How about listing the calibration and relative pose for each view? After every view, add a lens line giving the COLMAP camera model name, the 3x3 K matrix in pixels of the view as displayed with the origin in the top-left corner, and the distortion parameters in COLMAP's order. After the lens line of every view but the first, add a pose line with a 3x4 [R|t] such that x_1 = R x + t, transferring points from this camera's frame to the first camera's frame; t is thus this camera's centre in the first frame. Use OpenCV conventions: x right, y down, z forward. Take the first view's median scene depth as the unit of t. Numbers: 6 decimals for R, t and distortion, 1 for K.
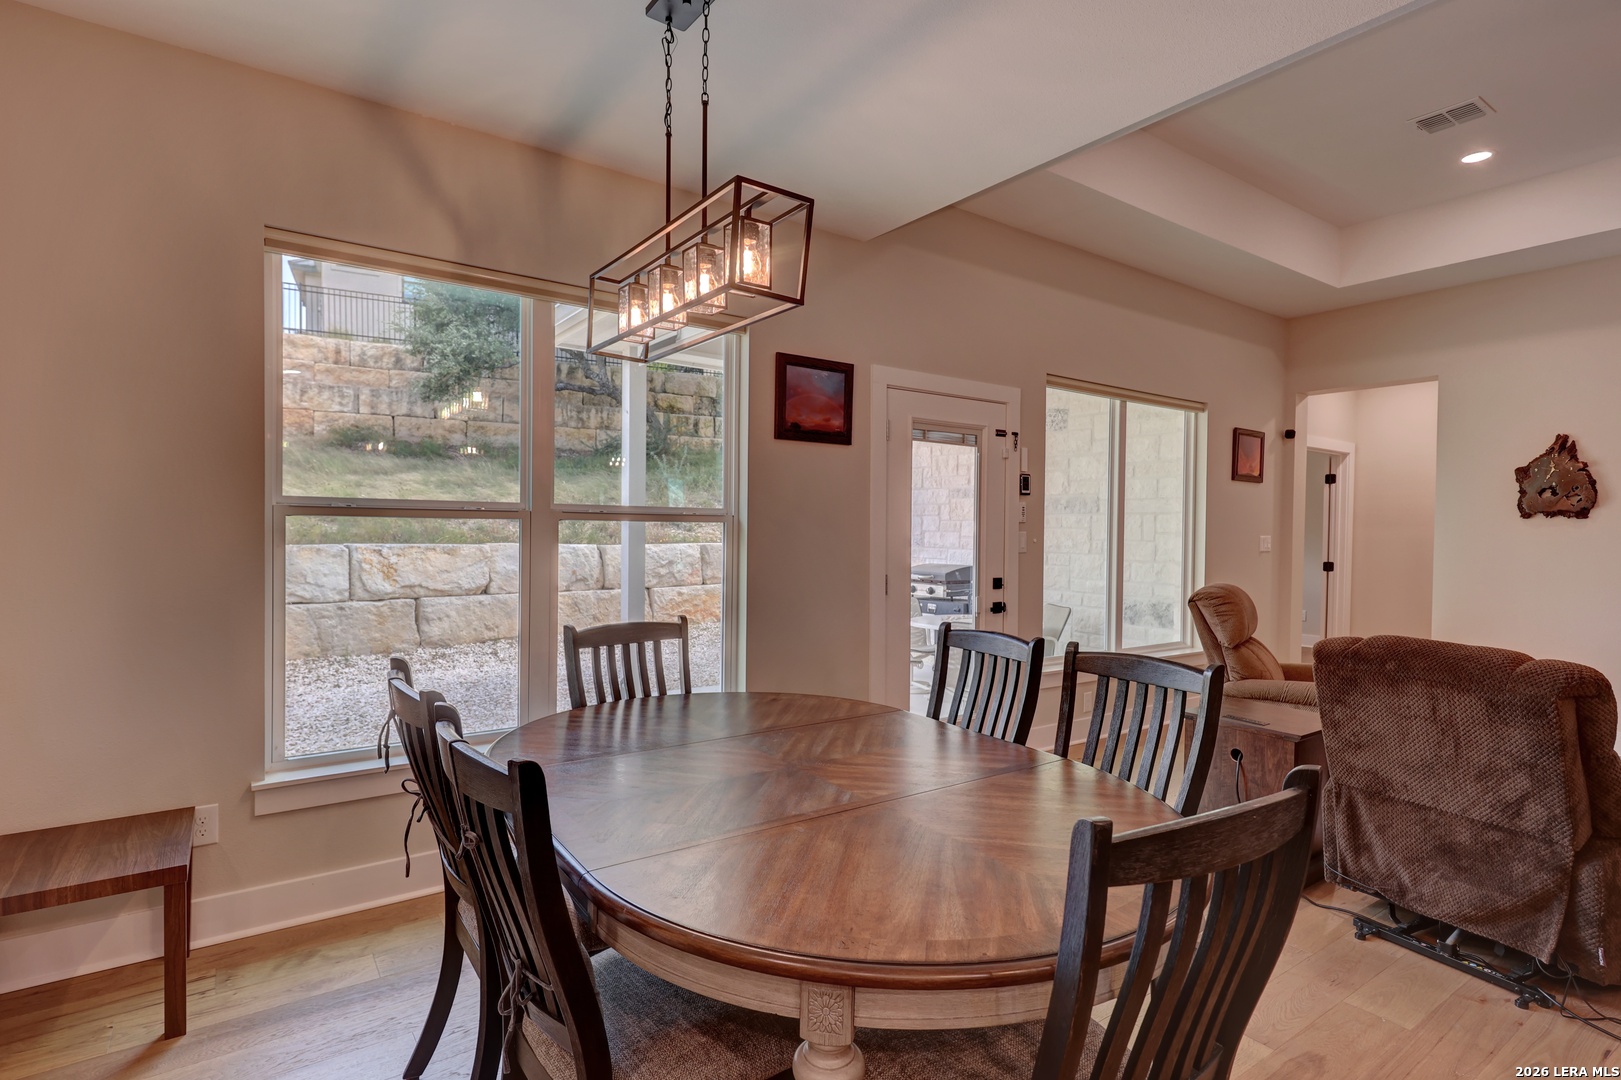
lens RADIAL K [[793.0, 0, 810.5], [0, 793.0, 540.0], [0, 0, 1]] dist [0.013597, -0.000098]
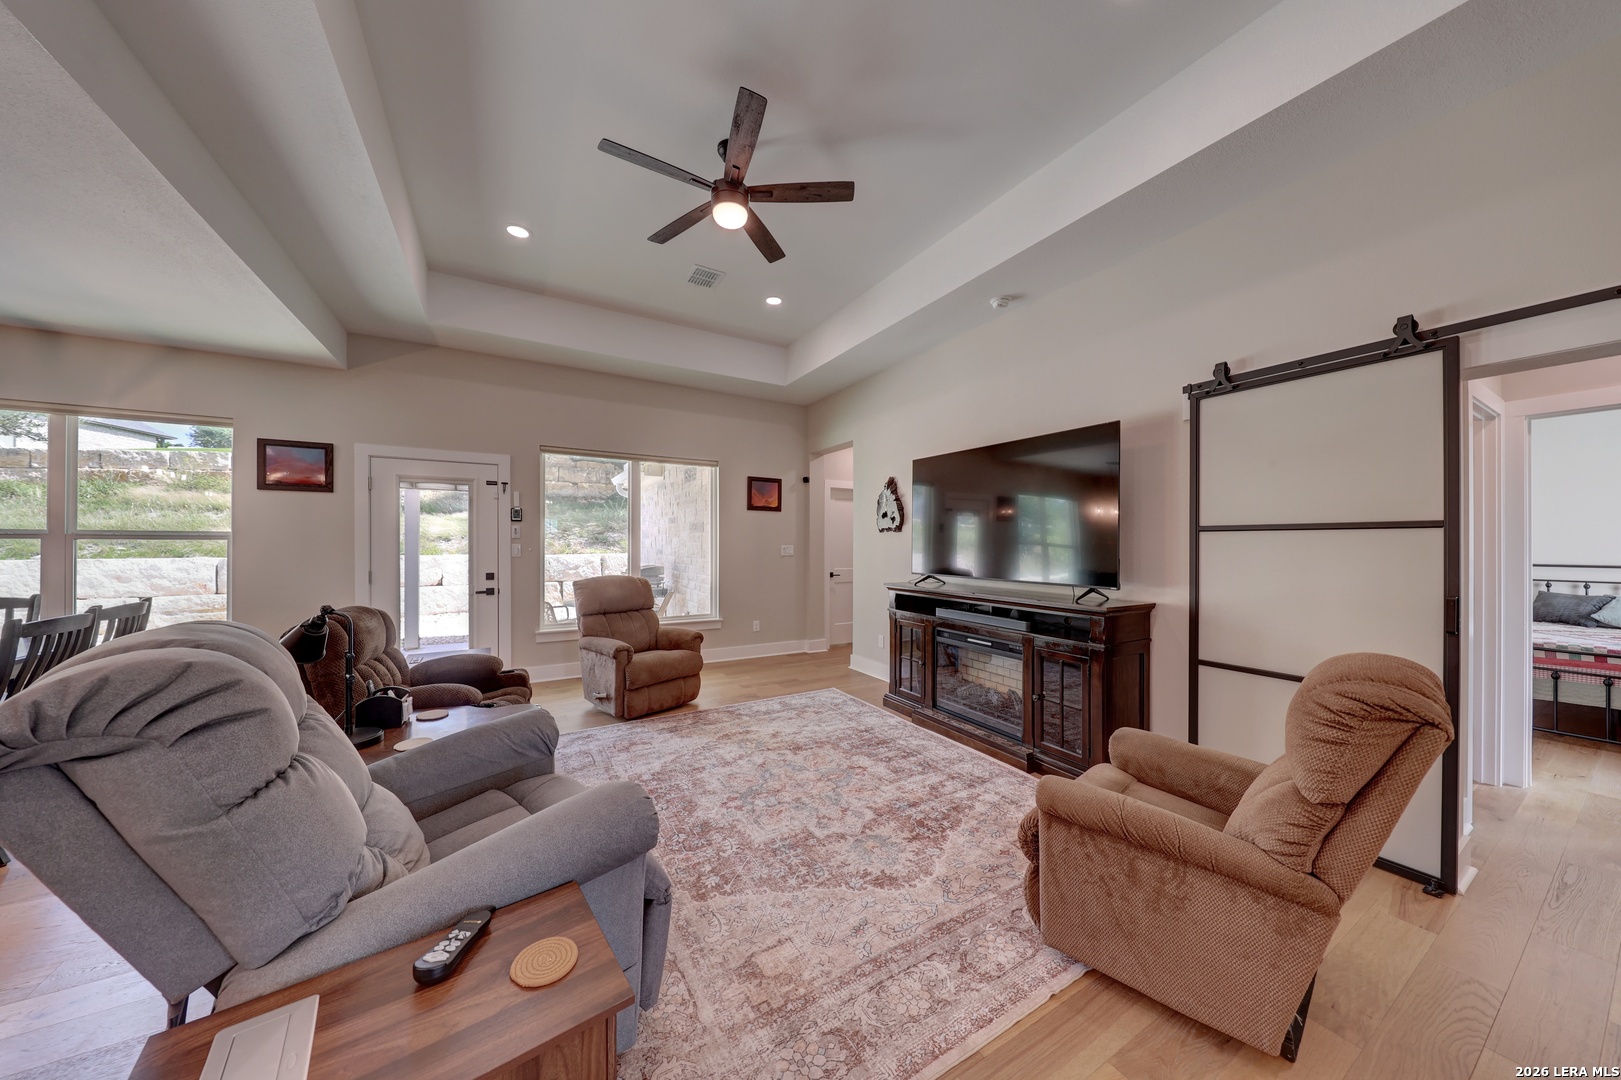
lens RADIAL K [[510.3, 0, 810.5], [0, 510.3, 540.0], [0, 0, 1]] dist [-0.000290, 0.000003]
pose [[0.996058, -0.010159, -0.088119, 1.117235], [0.008115, 0.999690, -0.023522, 0.012010], [0.088330, 0.022714, 0.995832, 0.030590]]
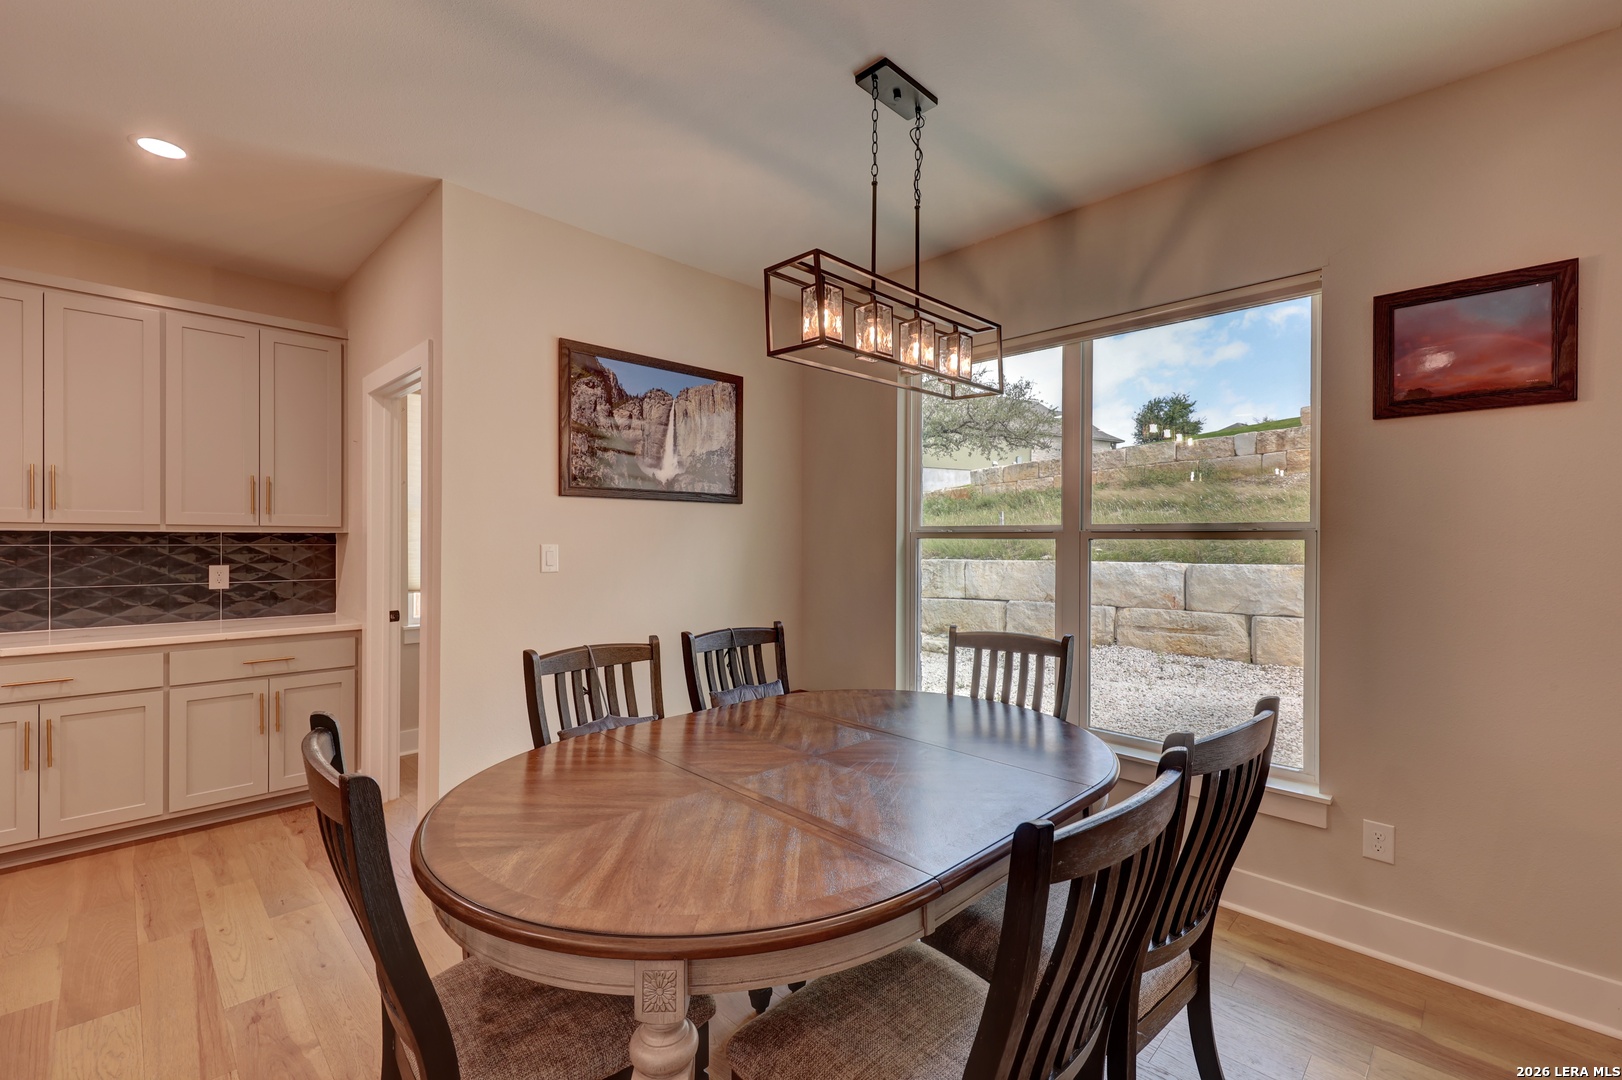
lens RADIAL K [[711.3, 0, 811.0], [0, 711.3, 540.0], [0, 0, 1]] dist [0.013143, -0.000077]
pose [[0.176572, -0.012523, -0.984208, 0.454384], [-0.019483, 0.999679, -0.016216, -0.000821], [0.984095, 0.022039, 0.176271, 0.366294]]
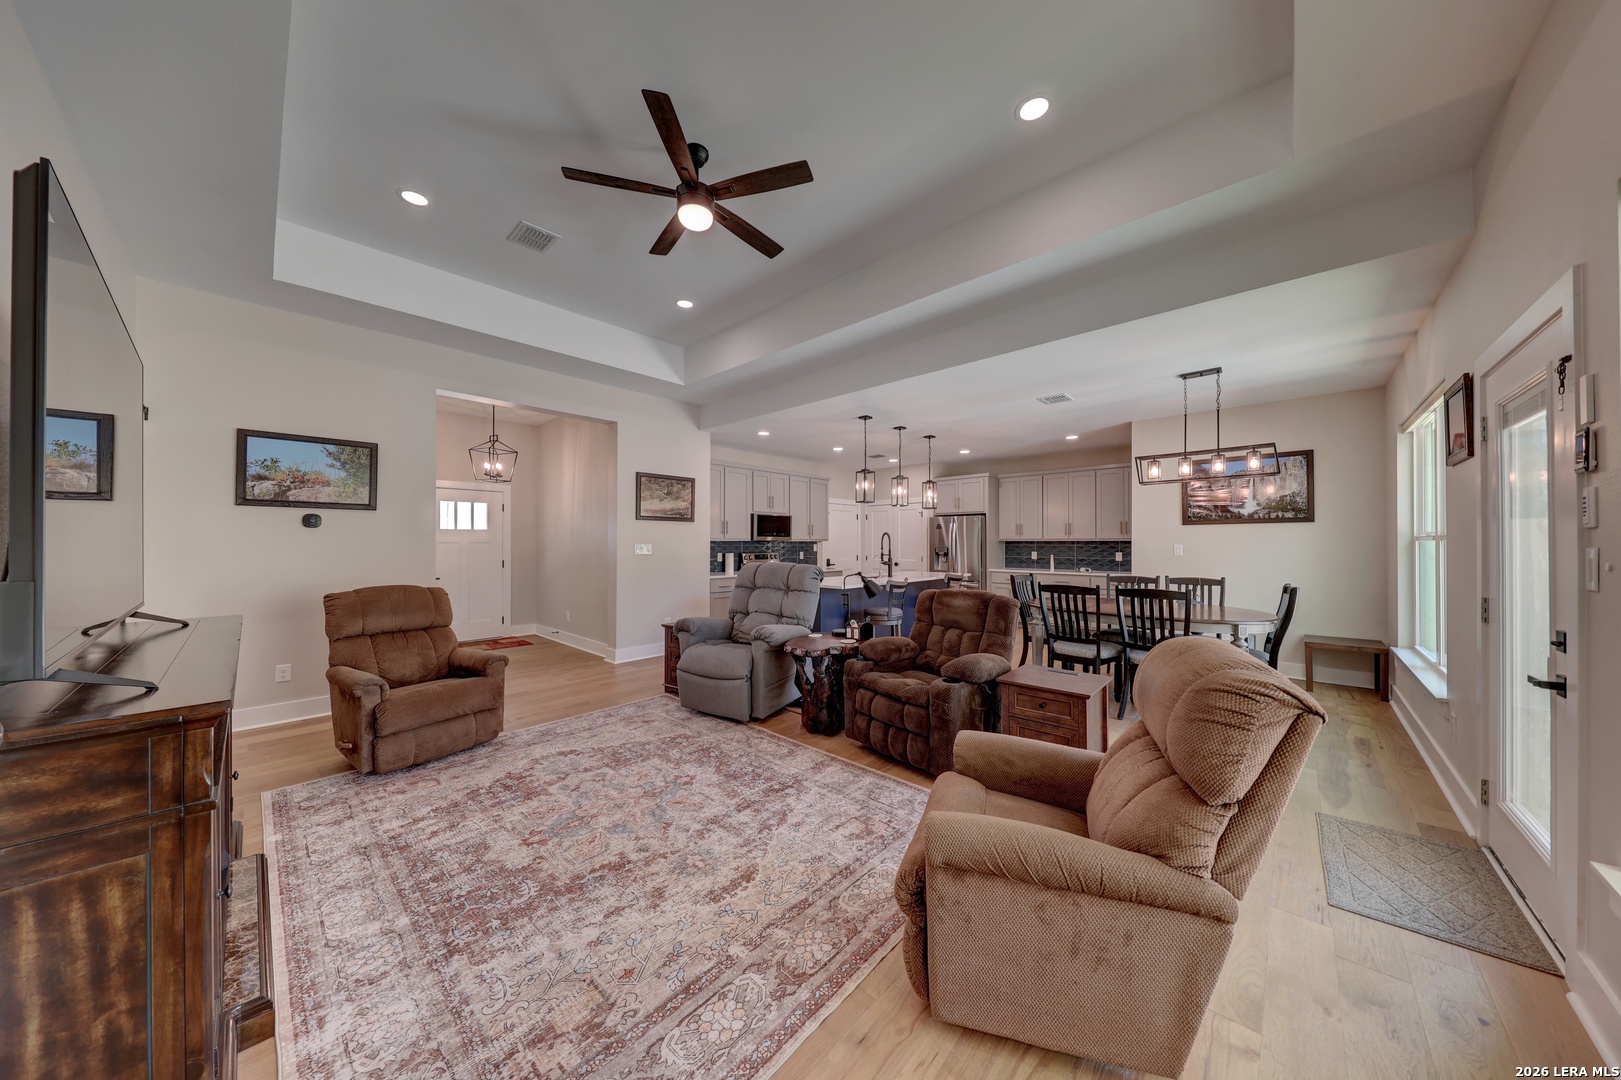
lens RADIAL K [[510.3, 0, 810.5], [0, 510.3, 540.0], [0, 0, 1]] dist [-0.000290, 0.000003]
pose [[-0.978025, -0.014812, -0.207963, 0.933225], [-0.017145, 0.999809, 0.009419, -0.013357], [0.207783, 0.012778, -0.978091, 1.457929]]
